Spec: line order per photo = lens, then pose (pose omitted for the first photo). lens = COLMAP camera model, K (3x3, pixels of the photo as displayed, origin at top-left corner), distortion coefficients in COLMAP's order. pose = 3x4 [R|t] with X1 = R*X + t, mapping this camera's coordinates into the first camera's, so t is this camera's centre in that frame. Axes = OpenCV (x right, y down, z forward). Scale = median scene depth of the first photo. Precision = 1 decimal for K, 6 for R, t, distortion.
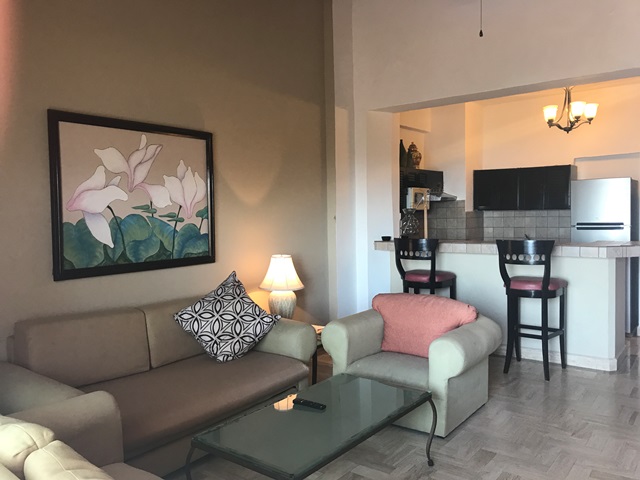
lens RADIAL K [[518.2, 0, 316.3], [0, 518.2, 241.9], [0, 0, 1]] dist [0.017142, -0.022467]
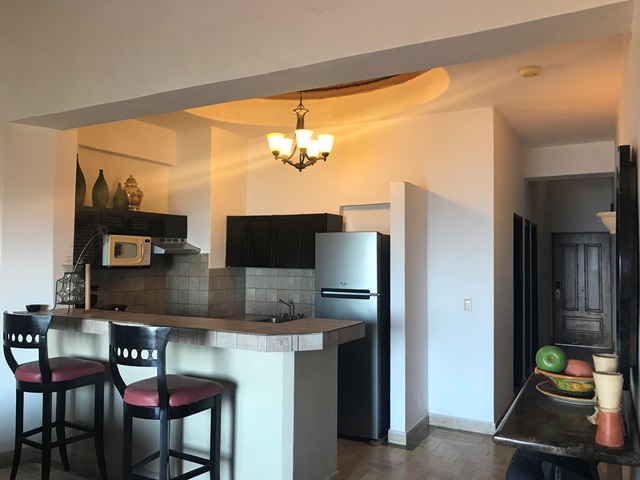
lens RADIAL K [[518.2, 0, 323.3], [0, 518.2, 238.2], [0, 0, 1]] dist [0.017142, -0.022467]
pose [[0.984244, 0.032500, 0.173801, 0.332396], [-0.015891, 0.995243, -0.096120, -0.033088], [-0.176098, 0.091844, 0.980079, 0.219919]]
